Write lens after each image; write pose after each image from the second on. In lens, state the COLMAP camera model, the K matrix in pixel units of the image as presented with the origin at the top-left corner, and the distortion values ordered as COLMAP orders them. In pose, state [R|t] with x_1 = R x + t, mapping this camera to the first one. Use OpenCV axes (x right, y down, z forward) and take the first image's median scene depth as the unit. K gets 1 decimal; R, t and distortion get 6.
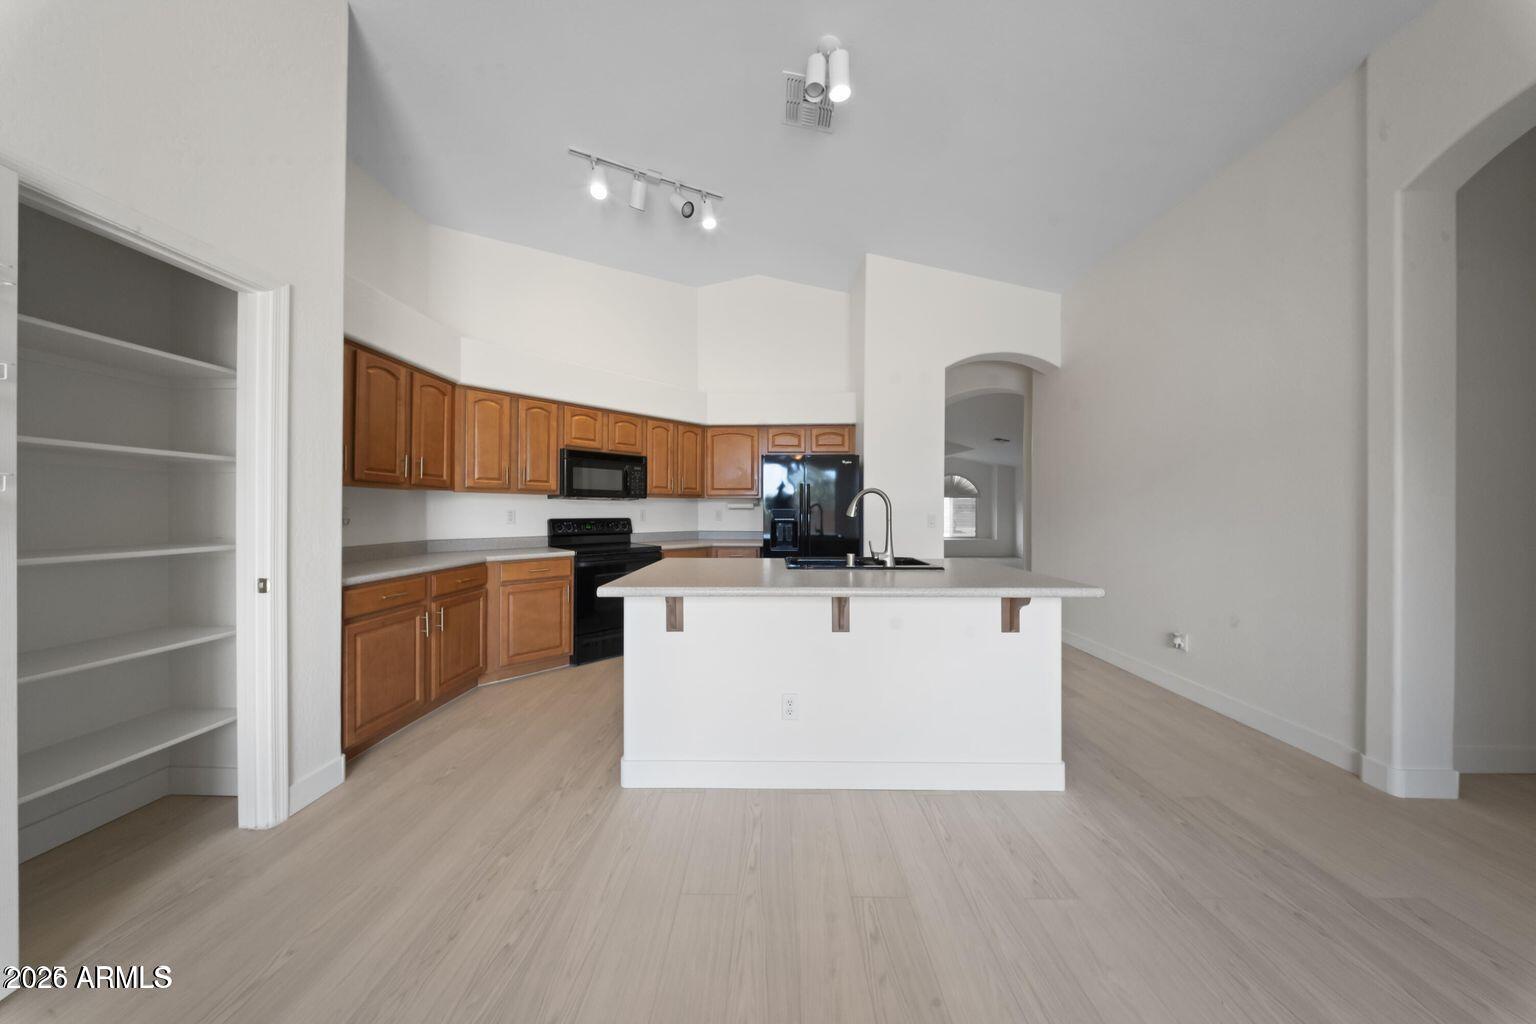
lens RADIAL K [[449.7, 0, 763.4], [0, 449.7, 512.8], [0, 0, 1]] dist [-0.000194, -0.001903]
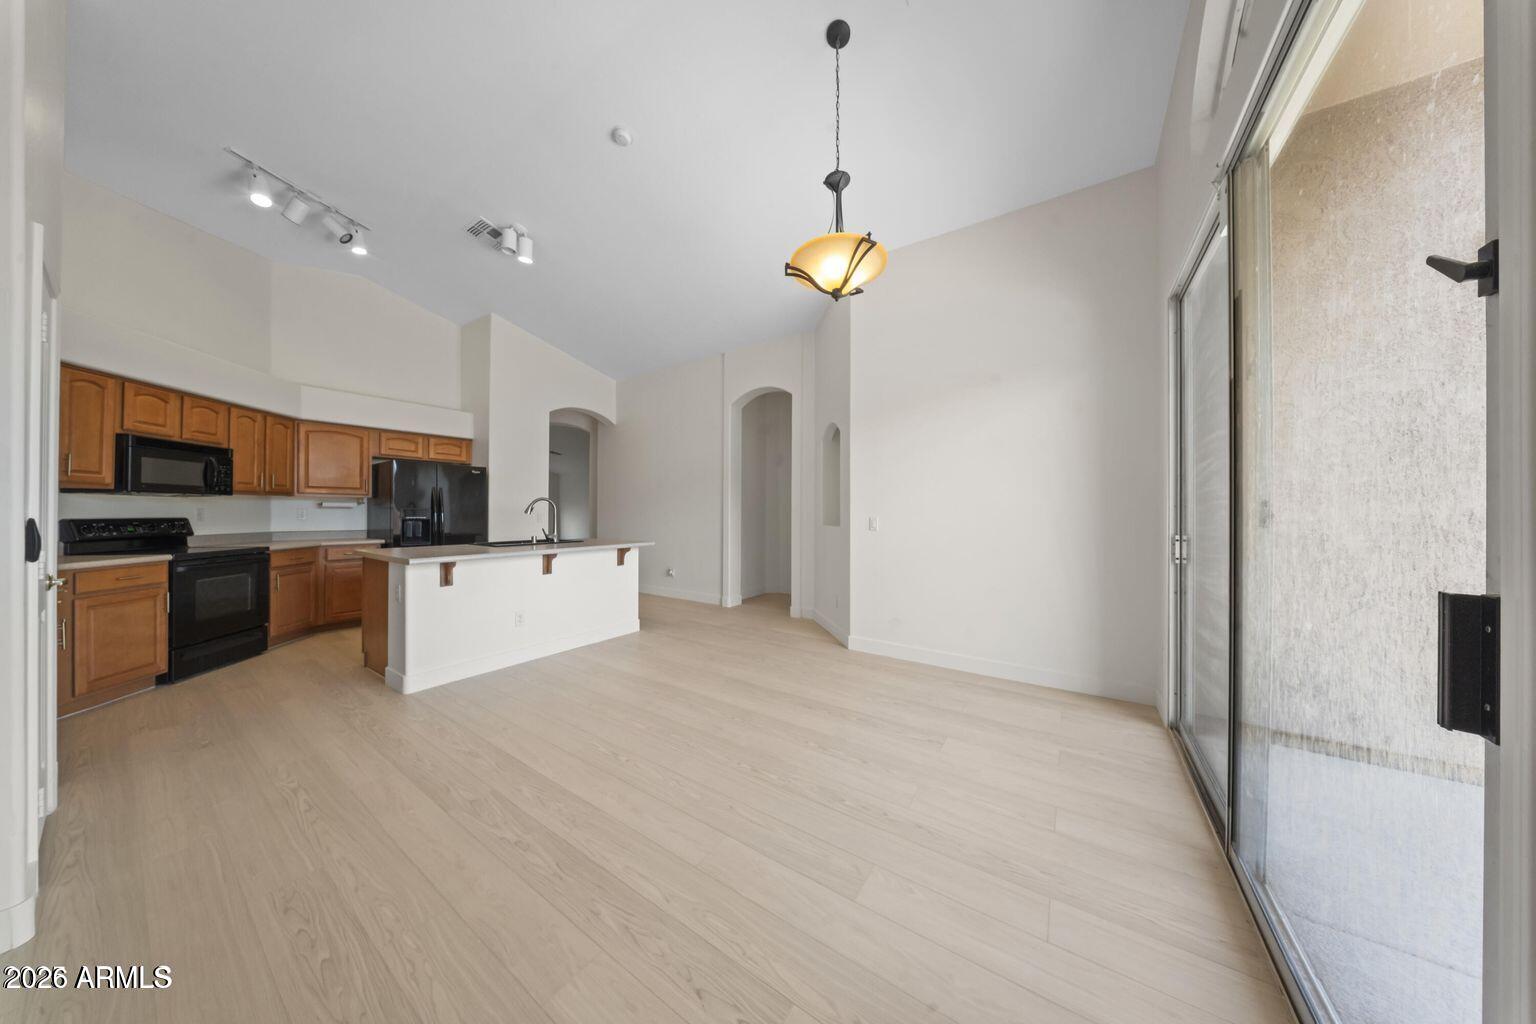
lens RADIAL K [[449.7, 0, 763.4], [0, 449.7, 512.8], [0, 0, 1]] dist [-0.000194, -0.001903]
pose [[0.558436, 0.000475, 0.829547, -0.455380], [-0.001751, 0.999998, 0.000605, 0.000013], [-0.829546, -0.001790, 0.558436, -0.420964]]
